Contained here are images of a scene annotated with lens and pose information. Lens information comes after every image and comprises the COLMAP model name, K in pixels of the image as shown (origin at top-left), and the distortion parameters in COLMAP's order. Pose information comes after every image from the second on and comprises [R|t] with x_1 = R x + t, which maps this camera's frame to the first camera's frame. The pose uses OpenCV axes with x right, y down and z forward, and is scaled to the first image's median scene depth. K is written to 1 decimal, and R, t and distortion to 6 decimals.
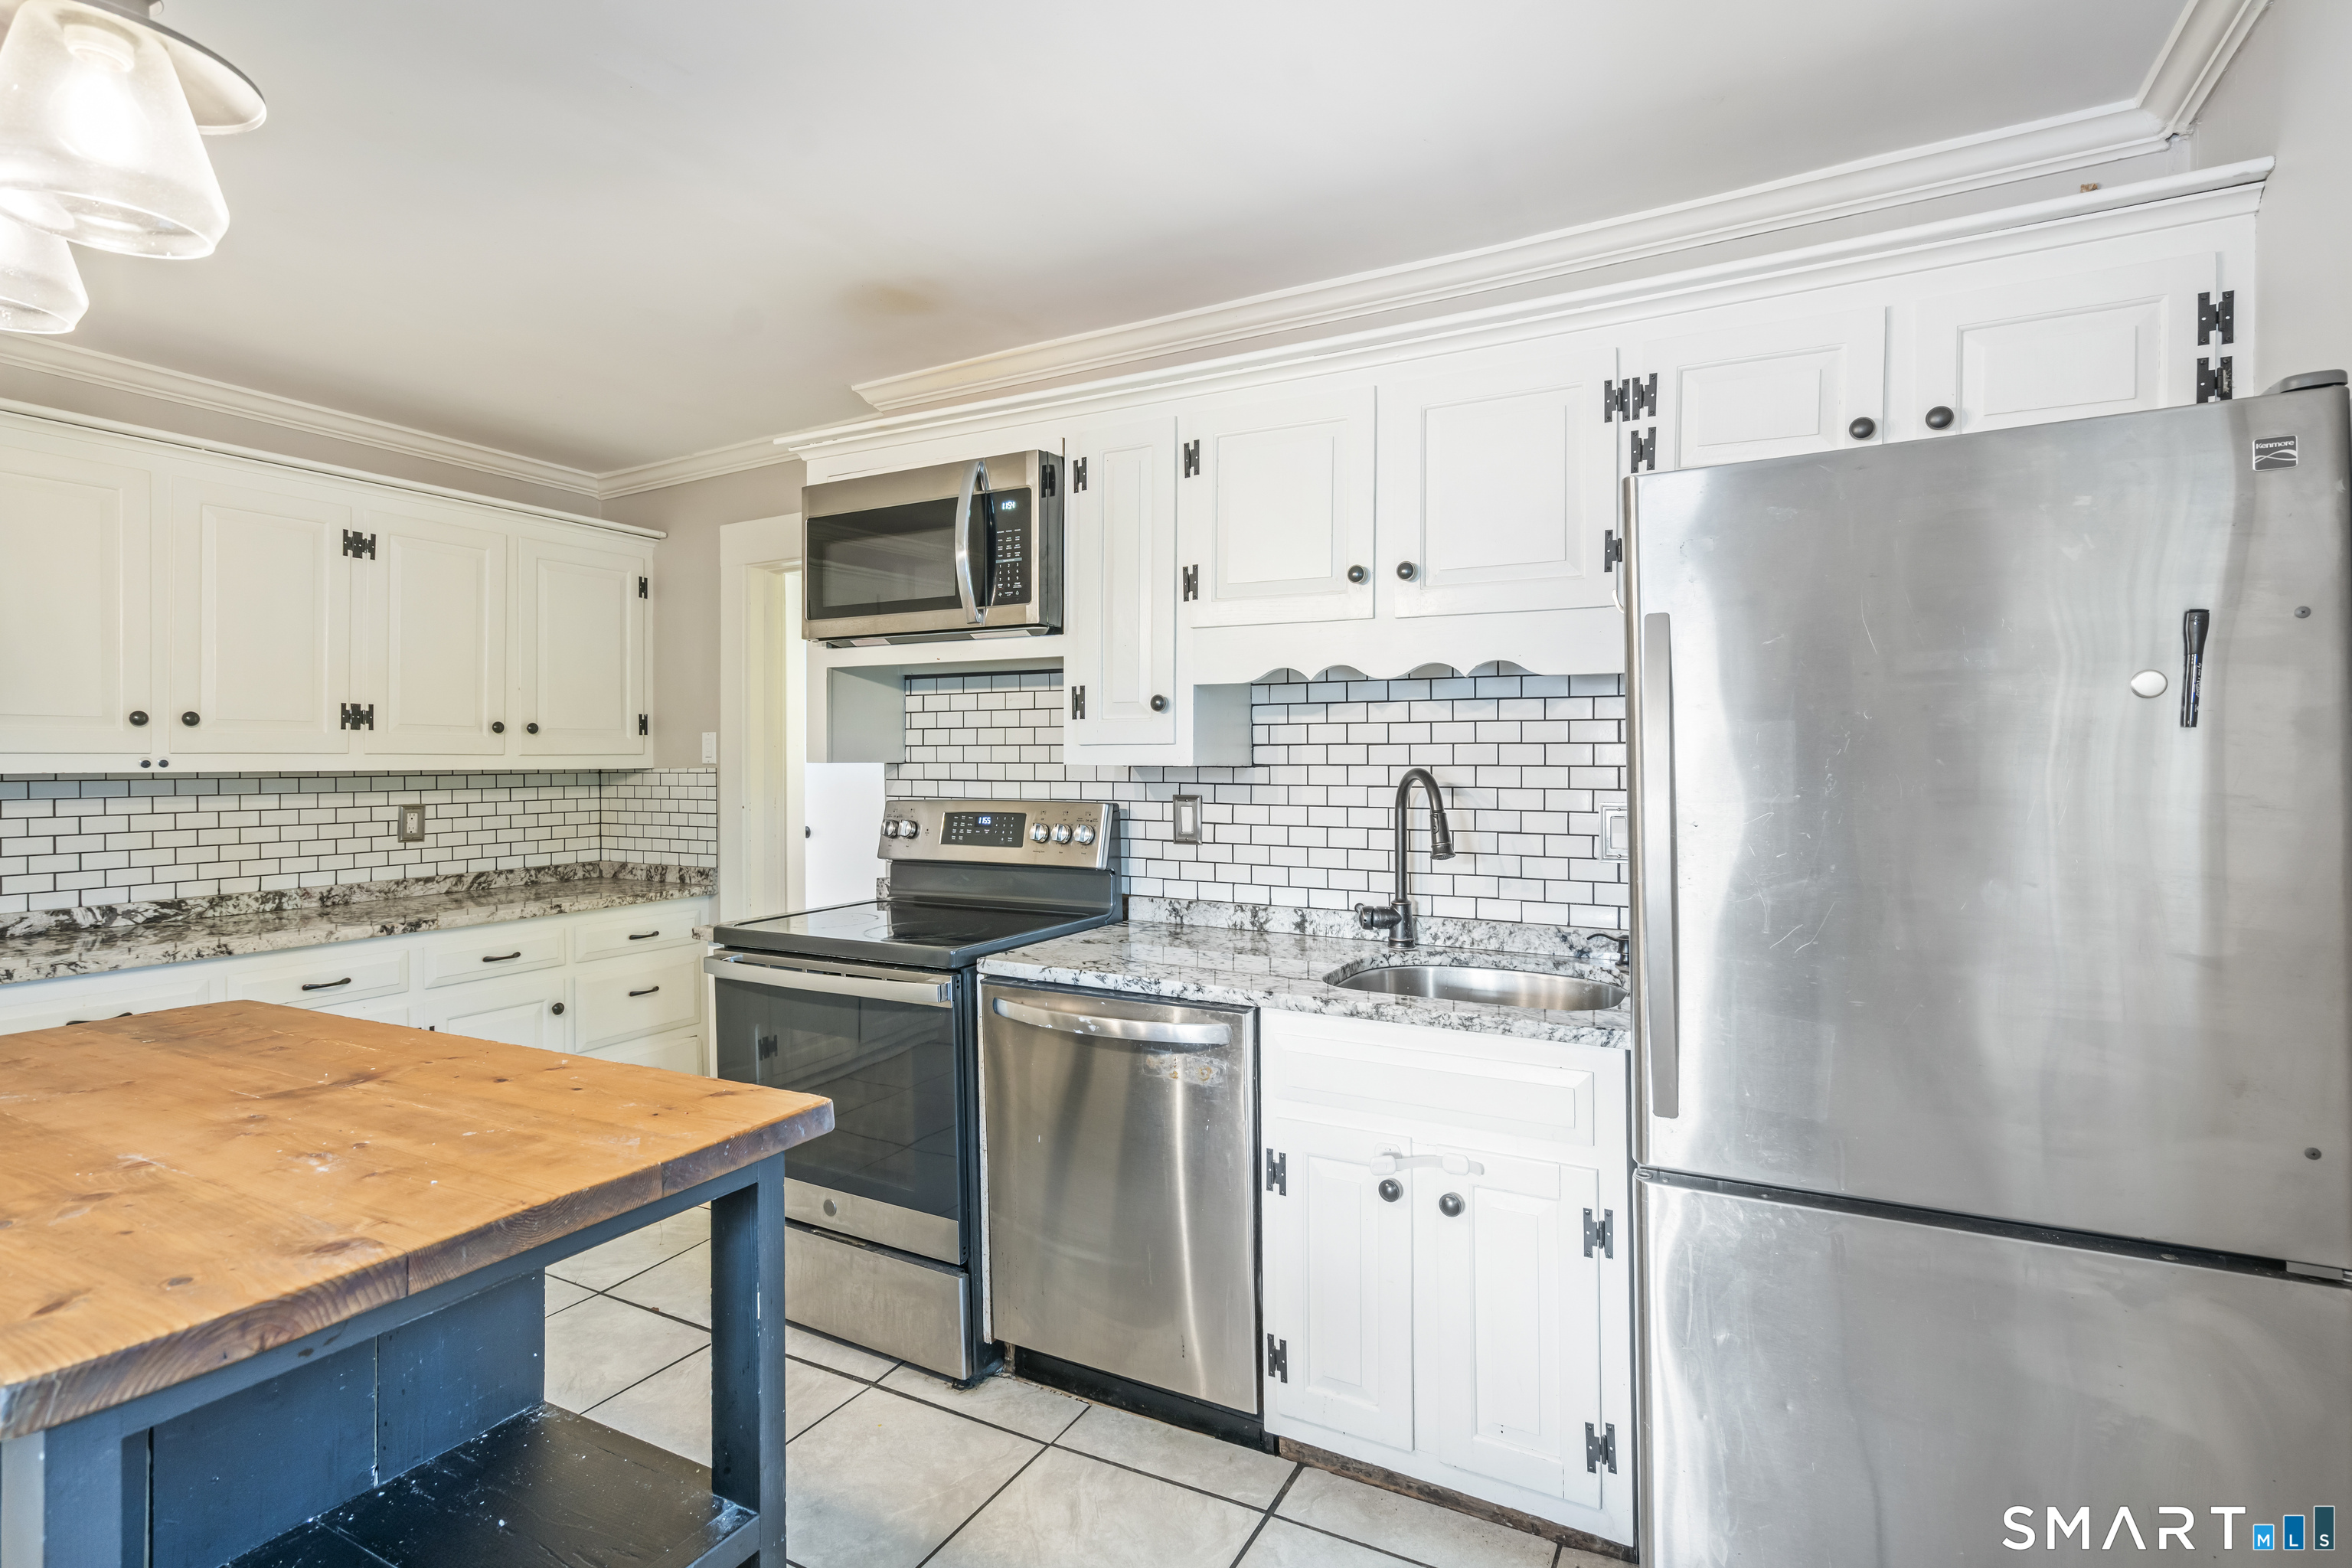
lens RADIAL K [[1131.8, 0, 1172.0], [0, 1131.8, 768.3], [0, 0, 1]] dist [-0.000021, 0.000640]
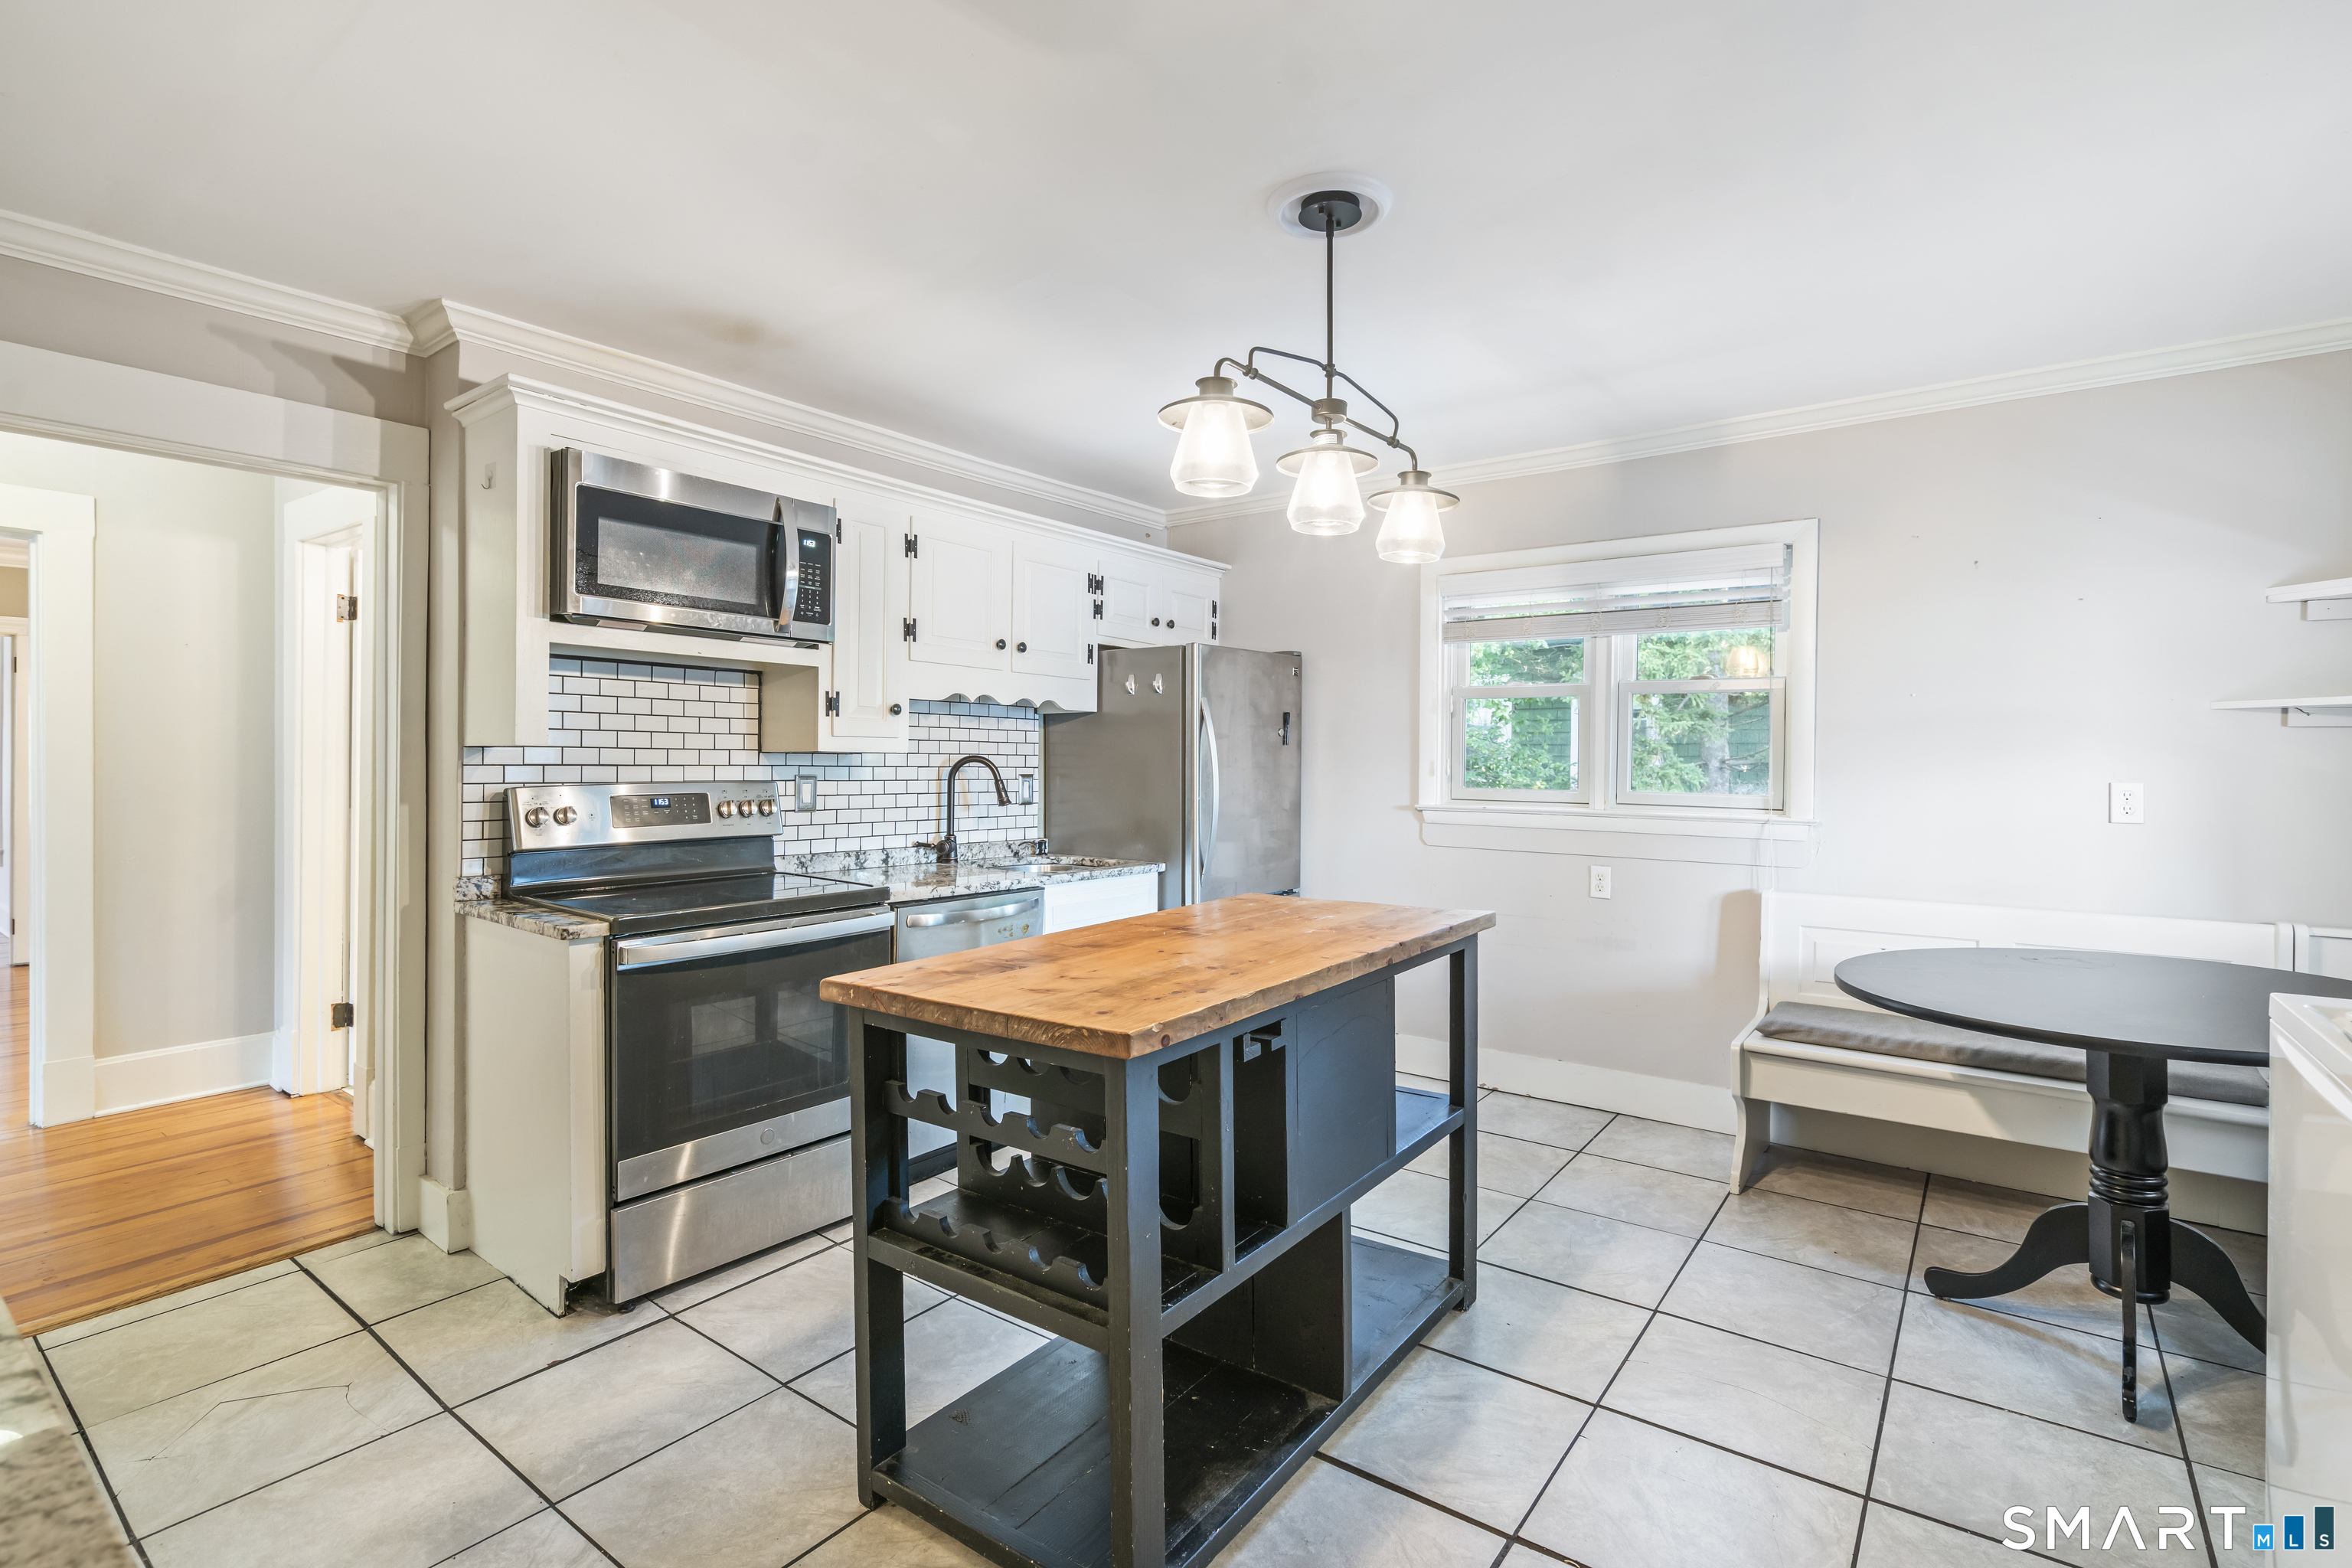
lens RADIAL K [[1101.5, 0, 1188.6], [0, 1101.5, 786.6], [0, 0, 1]] dist [-0.000790, 0.000898]
pose [[0.143158, -0.021890, 0.989458, -1.270174], [-0.002852, 0.999742, 0.022530, 0.007704], [-0.989696, -0.006048, 0.143059, 0.402742]]
